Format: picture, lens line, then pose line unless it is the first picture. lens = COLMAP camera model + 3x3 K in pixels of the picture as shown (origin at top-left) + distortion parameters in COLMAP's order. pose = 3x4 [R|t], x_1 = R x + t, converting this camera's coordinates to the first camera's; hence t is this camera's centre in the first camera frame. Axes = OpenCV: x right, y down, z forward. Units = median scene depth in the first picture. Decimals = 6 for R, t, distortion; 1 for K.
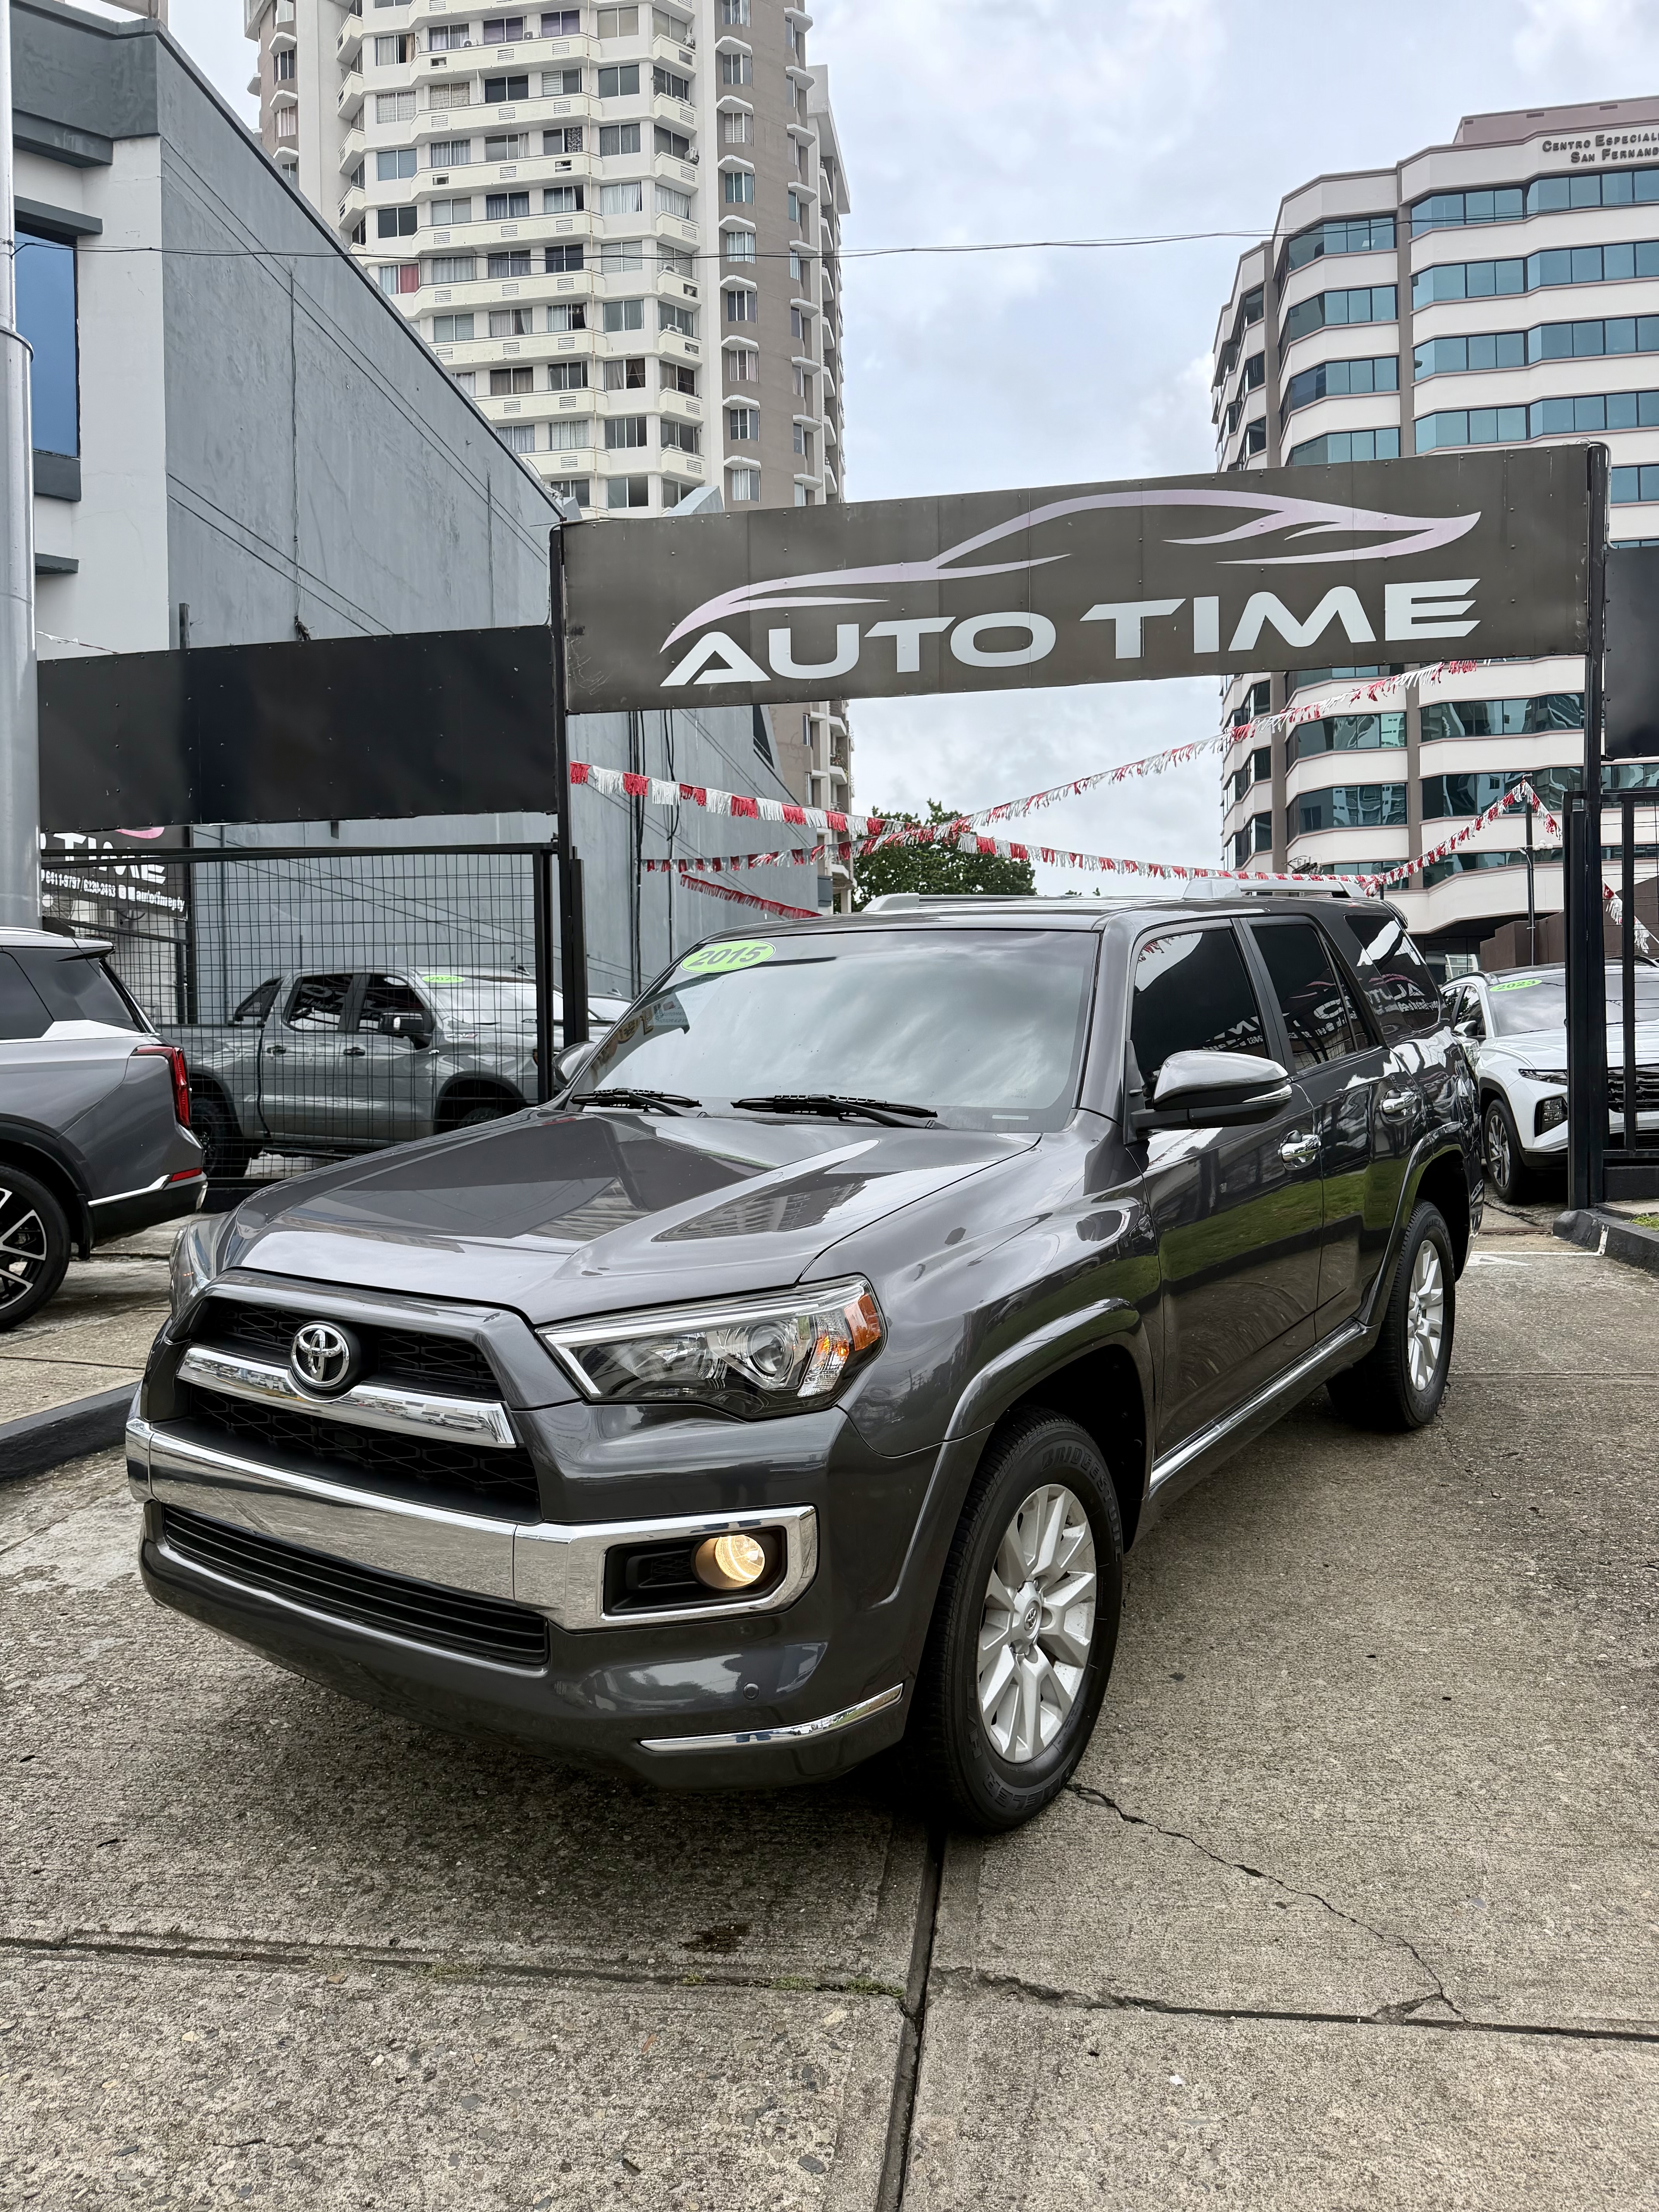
lens RADIAL K [[1582.4, 0, 824.4], [0, 1582.4, 1108.9], [0, 0, 1]] dist [0.001479, -0.004021]
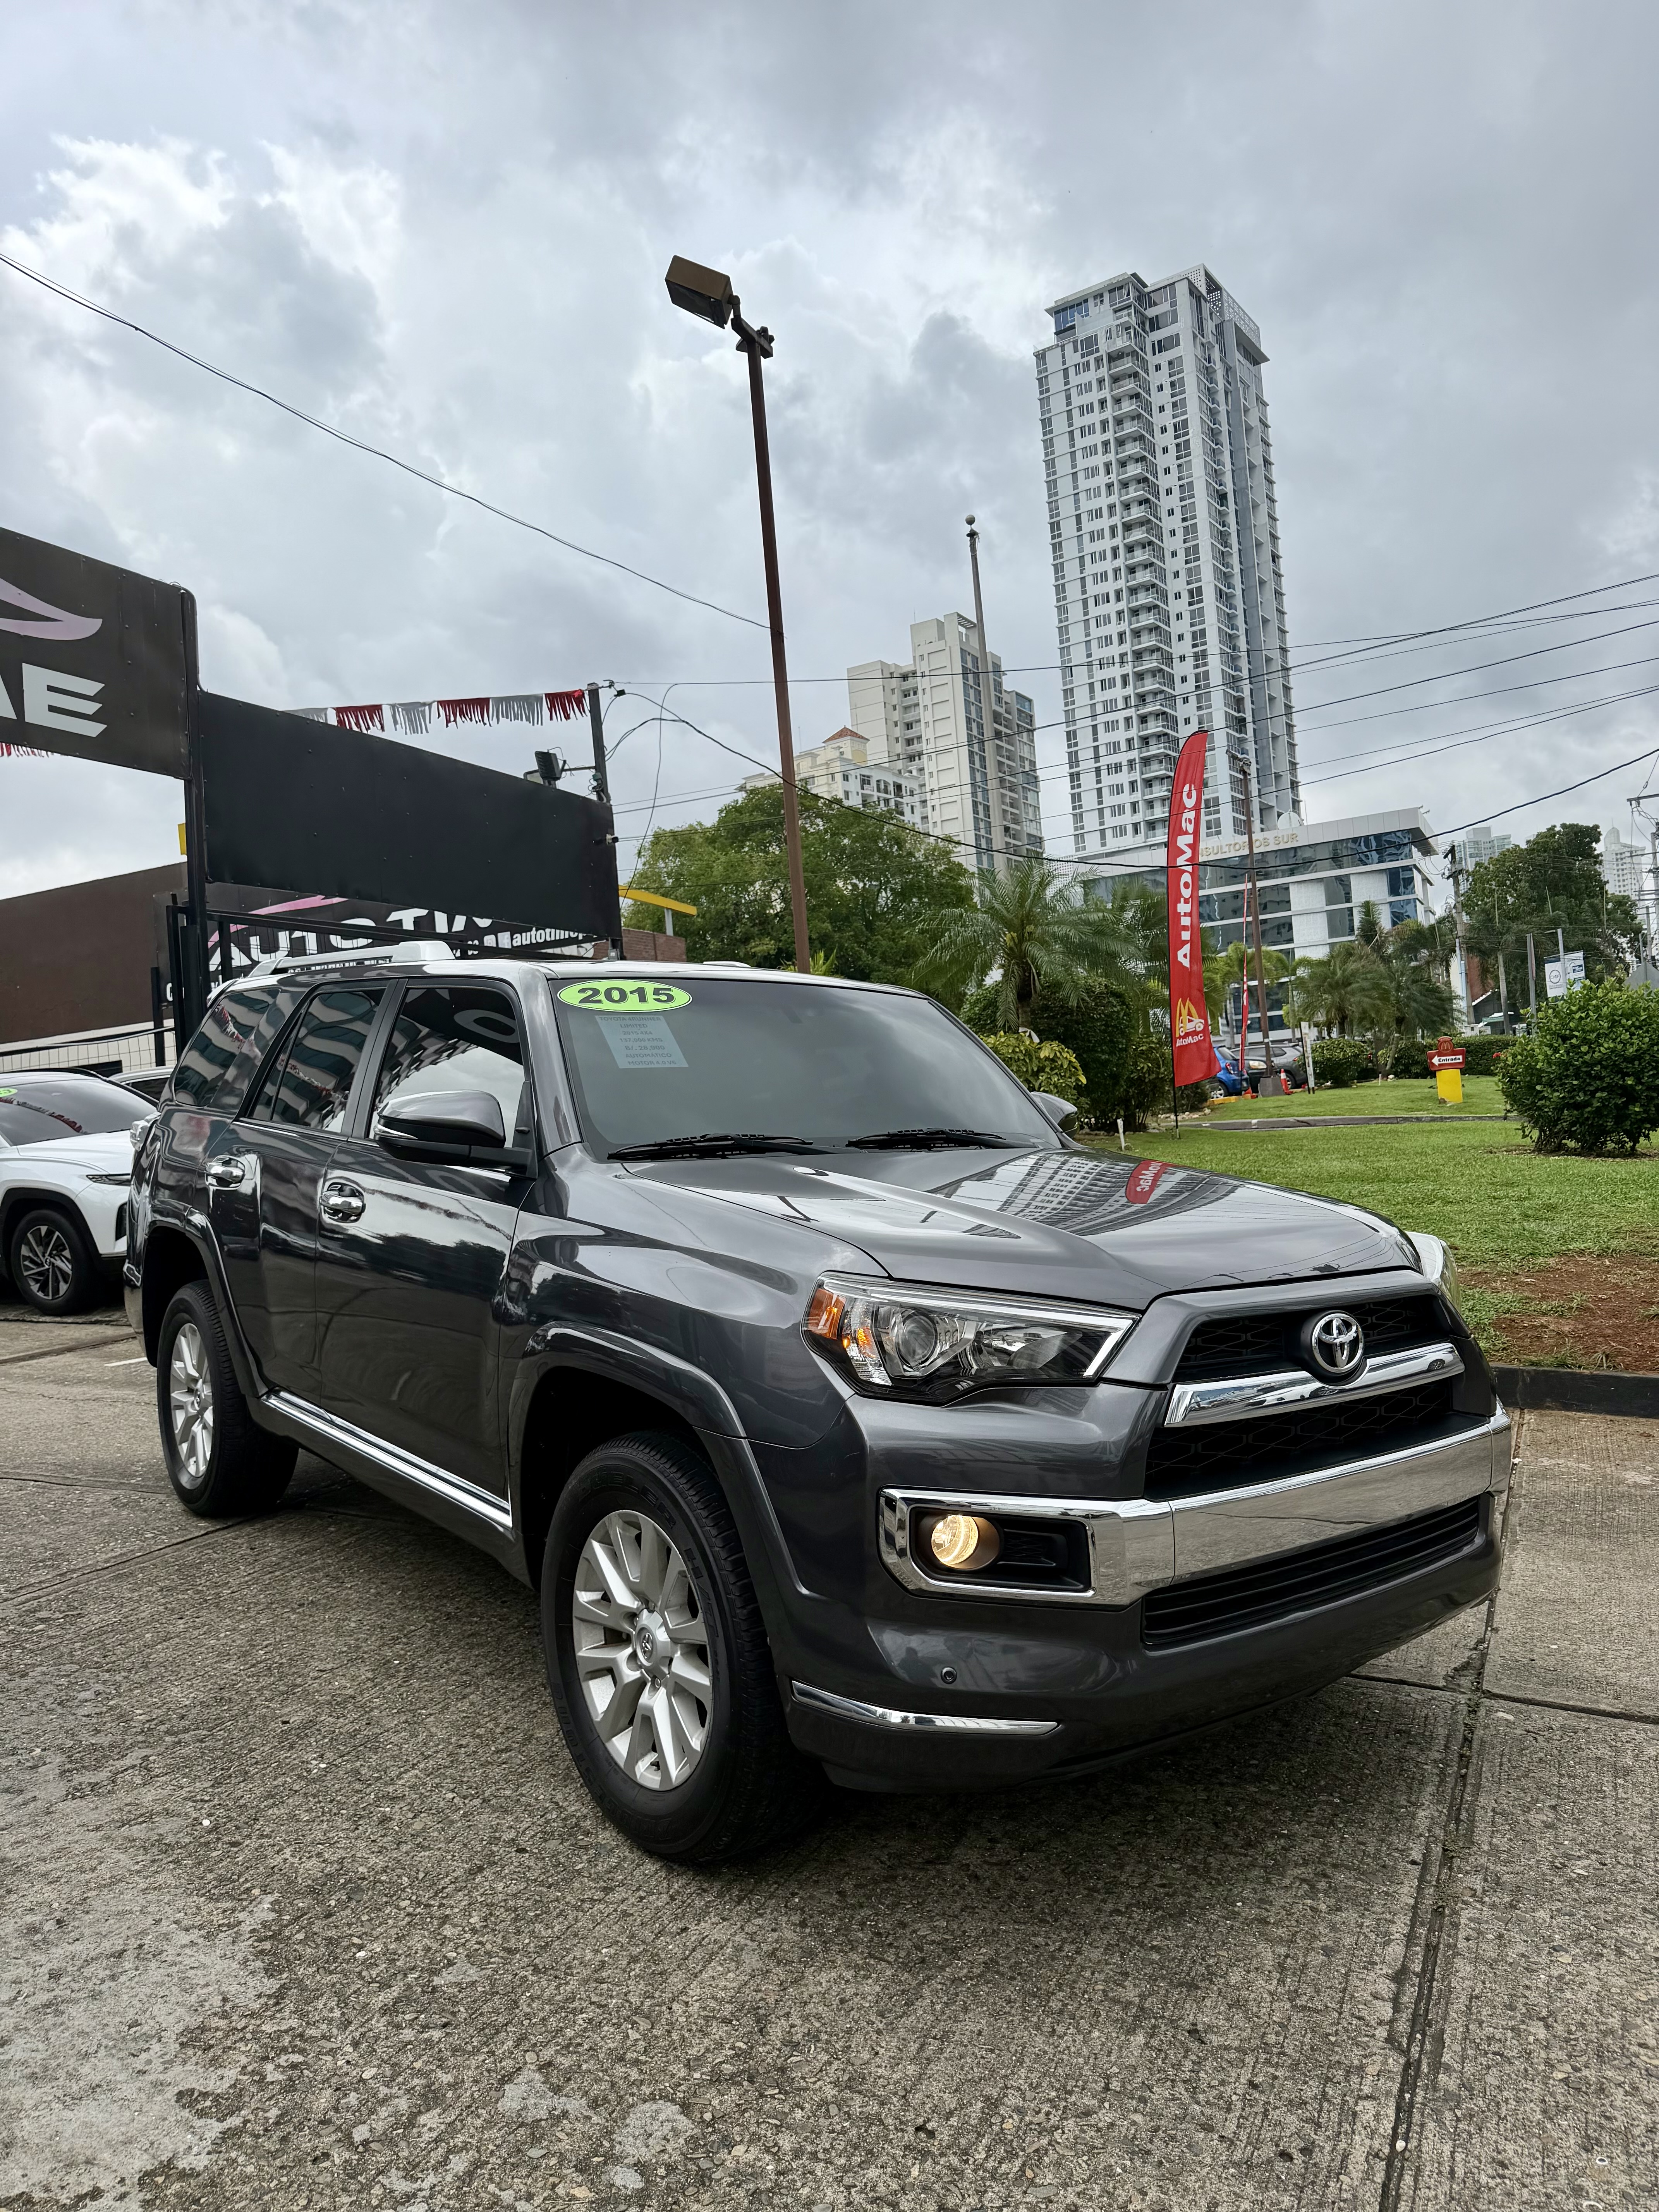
lens RADIAL K [[1582.4, 0, 824.4], [0, 1582.4, 1108.9], [0, 0, 1]] dist [0.001479, -0.004021]
pose [[0.288850, 0.009891, 0.957323, -1.053857], [0.077070, 0.996461, -0.033550, 0.007996], [-0.954267, 0.083472, 0.287066, 0.752308]]
